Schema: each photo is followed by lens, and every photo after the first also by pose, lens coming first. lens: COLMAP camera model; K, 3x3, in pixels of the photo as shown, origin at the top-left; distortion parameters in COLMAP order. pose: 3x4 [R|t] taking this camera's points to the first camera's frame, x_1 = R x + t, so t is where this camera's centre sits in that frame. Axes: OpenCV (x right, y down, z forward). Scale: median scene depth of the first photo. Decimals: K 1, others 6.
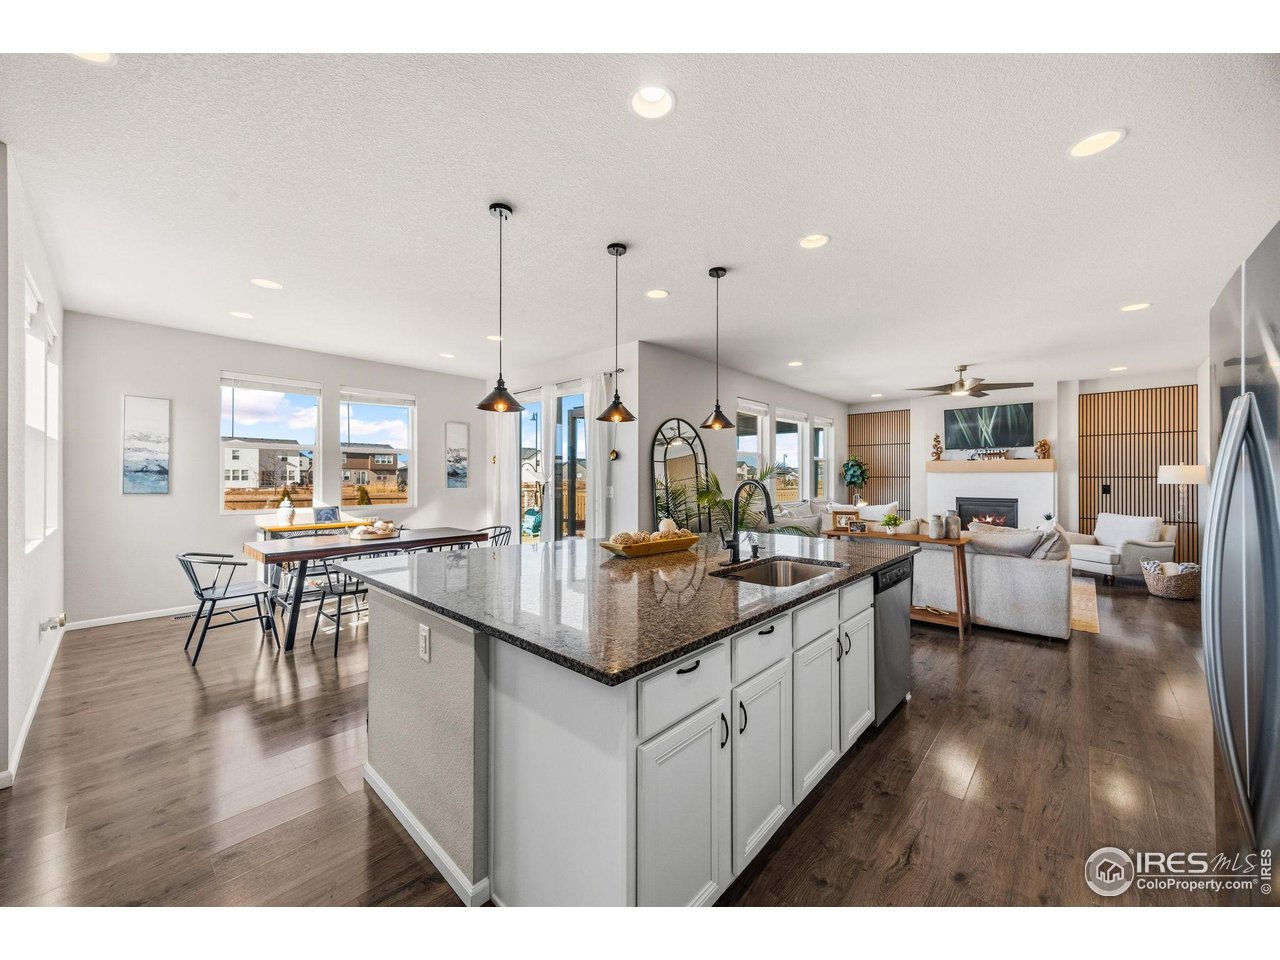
lens RADIAL K [[484.9, 0, 646.1], [0, 484.9, 476.5], [0, 0, 1]] dist [0.008155, -0.001478]
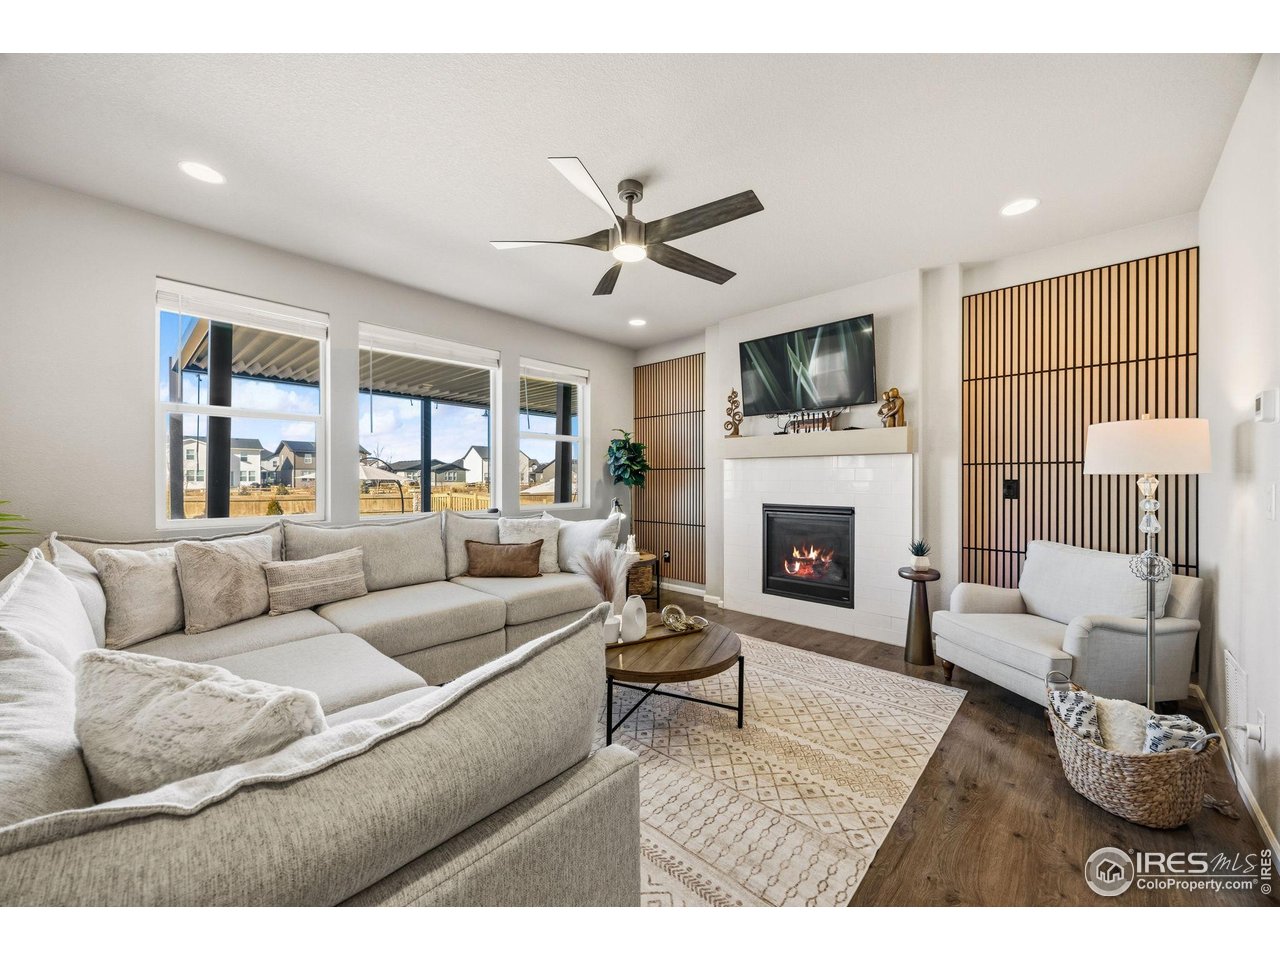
lens RADIAL K [[484.9, 0, 664.2], [0, 484.9, 477.8], [0, 0, 1]] dist [0.008155, -0.001478]
pose [[0.999831, -0.003060, 0.018123, 0.569602], [0.003002, 0.999990, 0.003239, 0.012391], [-0.018132, -0.003184, 0.999831, 0.507015]]
